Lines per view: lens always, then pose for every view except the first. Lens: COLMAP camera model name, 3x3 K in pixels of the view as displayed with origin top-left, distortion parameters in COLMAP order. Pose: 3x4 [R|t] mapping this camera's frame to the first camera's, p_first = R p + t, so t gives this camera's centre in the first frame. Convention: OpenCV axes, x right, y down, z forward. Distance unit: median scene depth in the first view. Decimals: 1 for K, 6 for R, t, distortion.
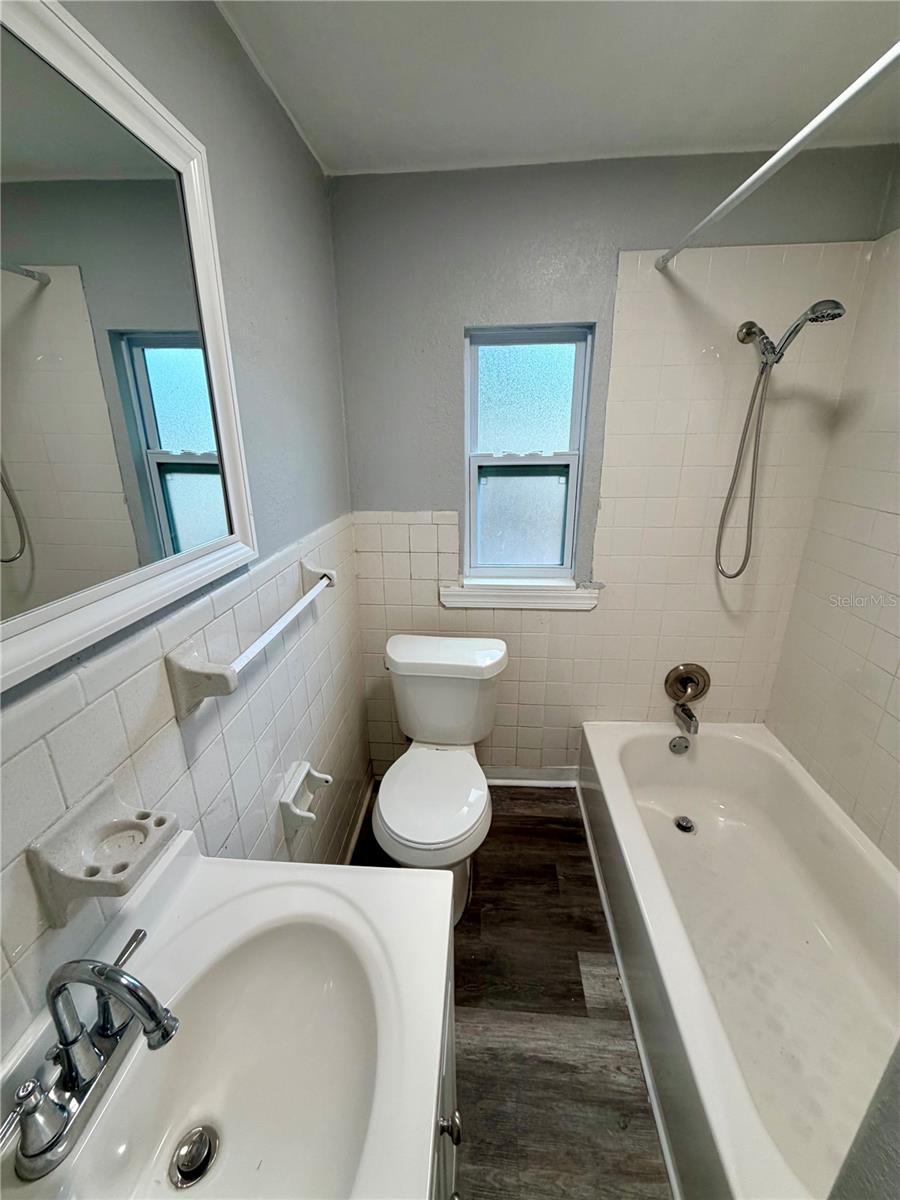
lens RADIAL K [[481.9, 0, 450.8], [0, 481.9, 596.3], [0, 0, 1]] dist [-0.001383, 0.000385]
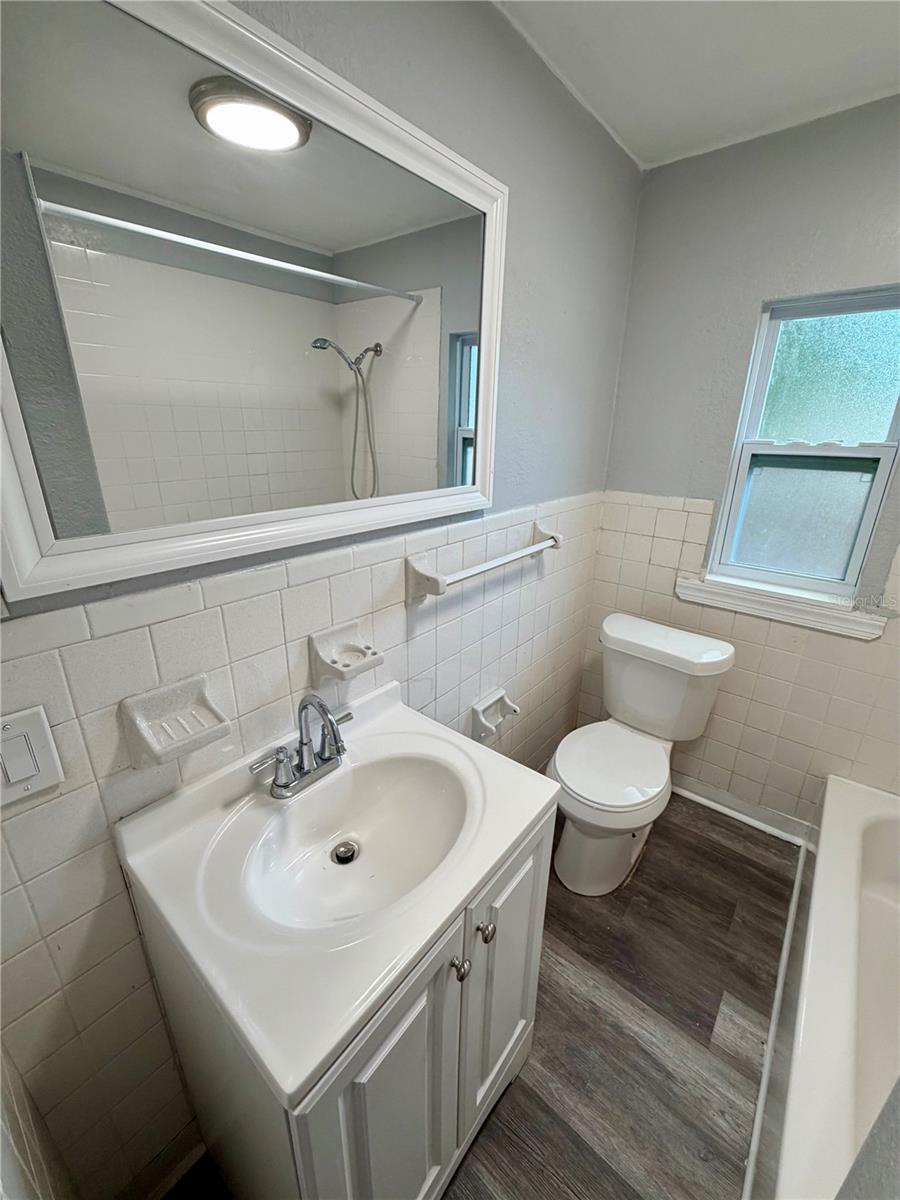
lens RADIAL K [[481.9, 0, 449.2], [0, 481.9, 597.6], [0, 0, 1]] dist [-0.001383, 0.000385]
pose [[0.814535, 0.217518, -0.537791, 0.157116], [-0.207832, 0.974925, 0.079542, 0.046838], [0.541608, 0.046980, 0.839318, -0.073941]]
